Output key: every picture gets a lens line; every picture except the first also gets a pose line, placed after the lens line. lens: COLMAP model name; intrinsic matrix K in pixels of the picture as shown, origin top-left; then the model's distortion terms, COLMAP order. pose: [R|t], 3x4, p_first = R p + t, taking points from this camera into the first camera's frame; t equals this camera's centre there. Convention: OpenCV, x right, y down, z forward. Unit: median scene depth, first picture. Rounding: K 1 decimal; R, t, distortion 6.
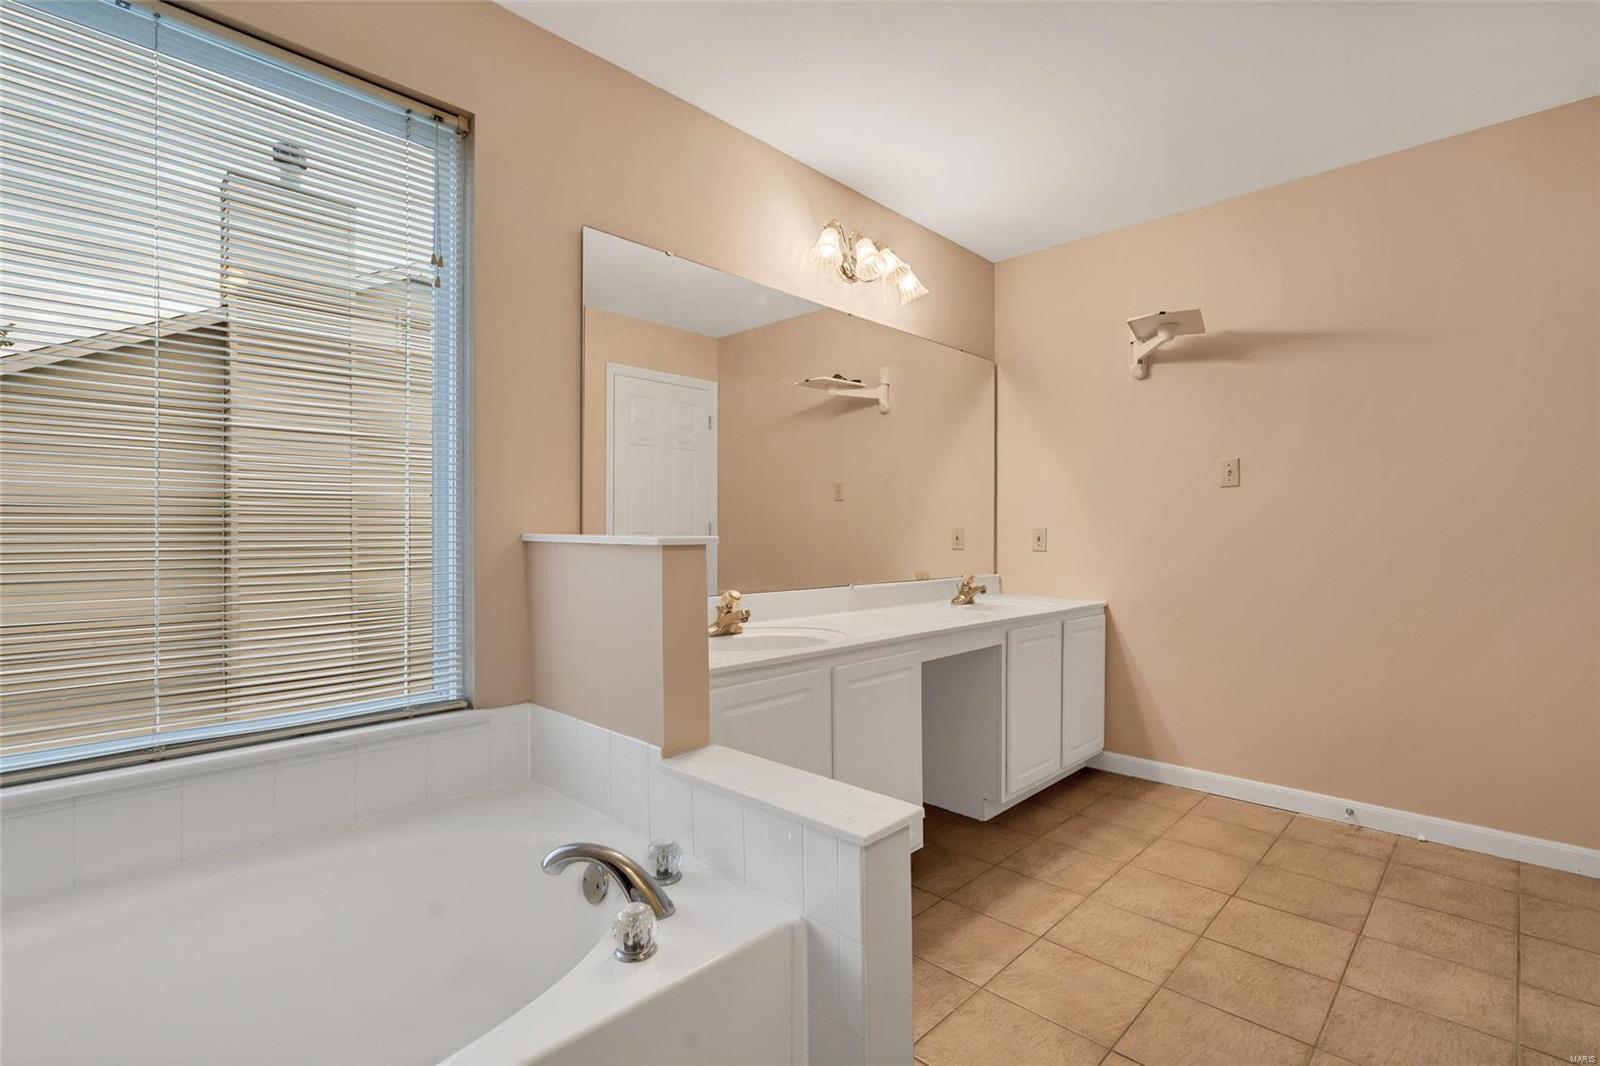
lens RADIAL K [[742.0, 0, 792.9], [0, 742.0, 524.0], [0, 0, 1]] dist [-0.001812, 0.000685]
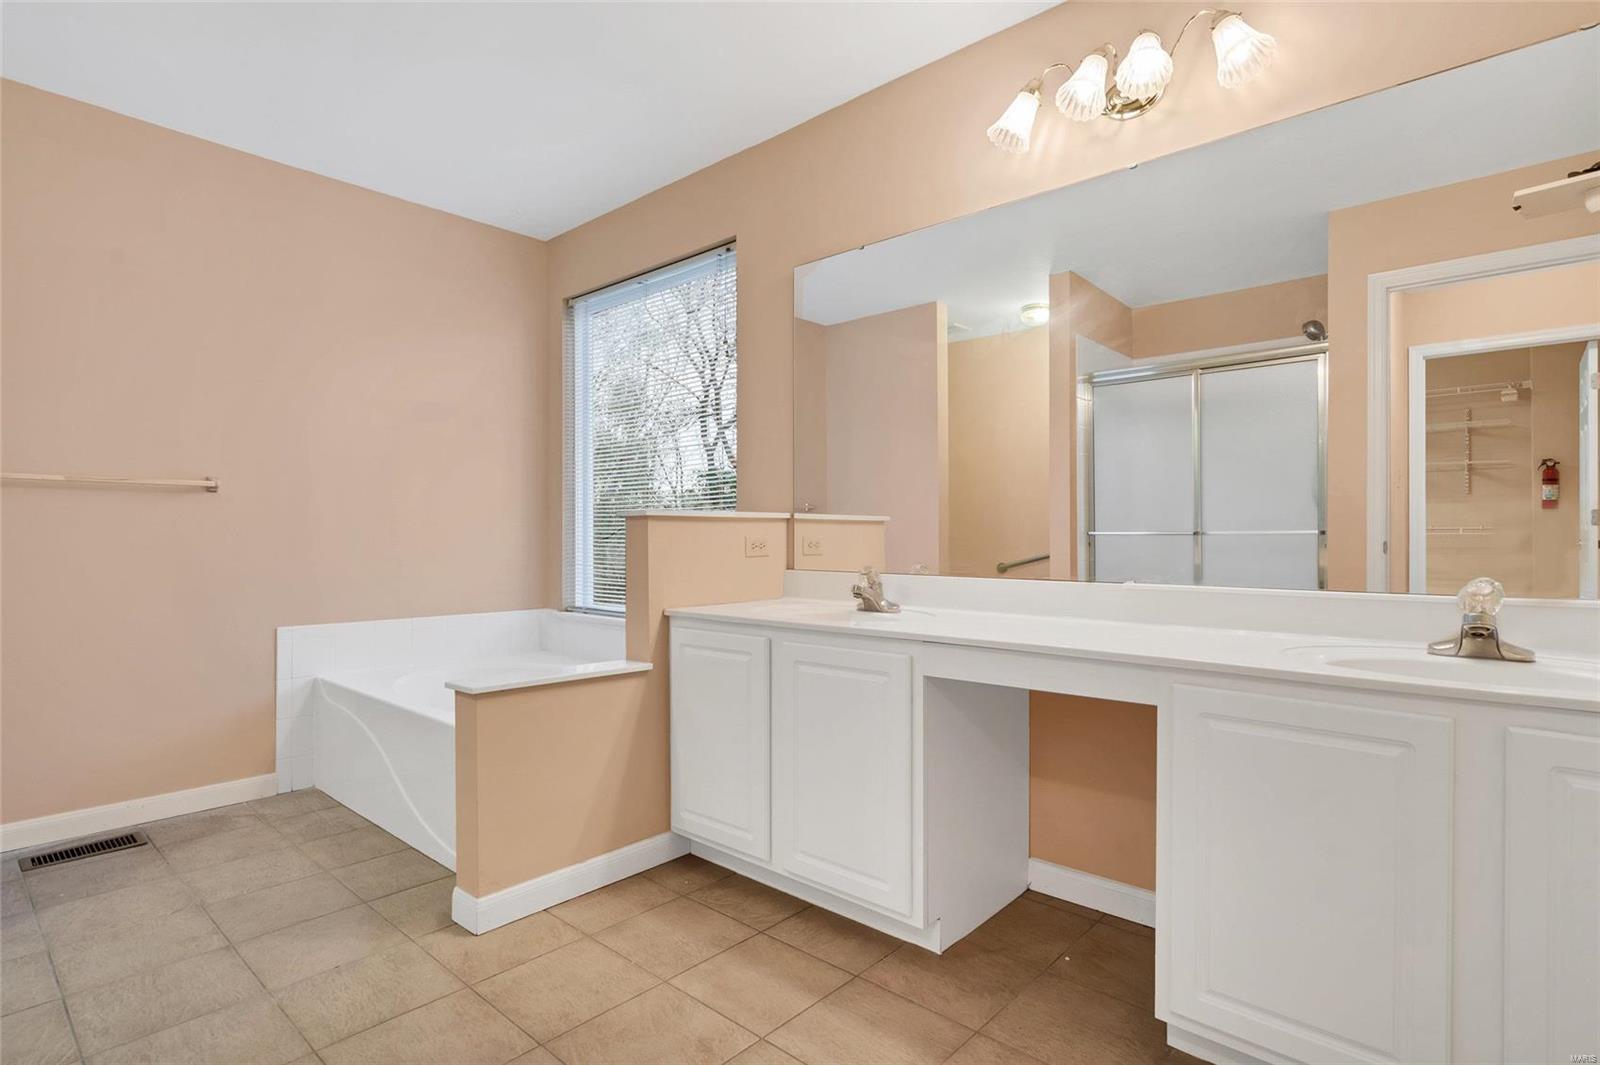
lens RADIAL K [[799.5, 0, 800.0], [0, 799.5, 532.5], [0, 0, 1]] dist [0.001251, 0.000074]
pose [[0.042584, -0.003454, -0.999087, 0.976636], [0.012294, 0.999920, -0.002932, 0.045785], [0.999017, -0.012158, 0.042623, 0.865634]]
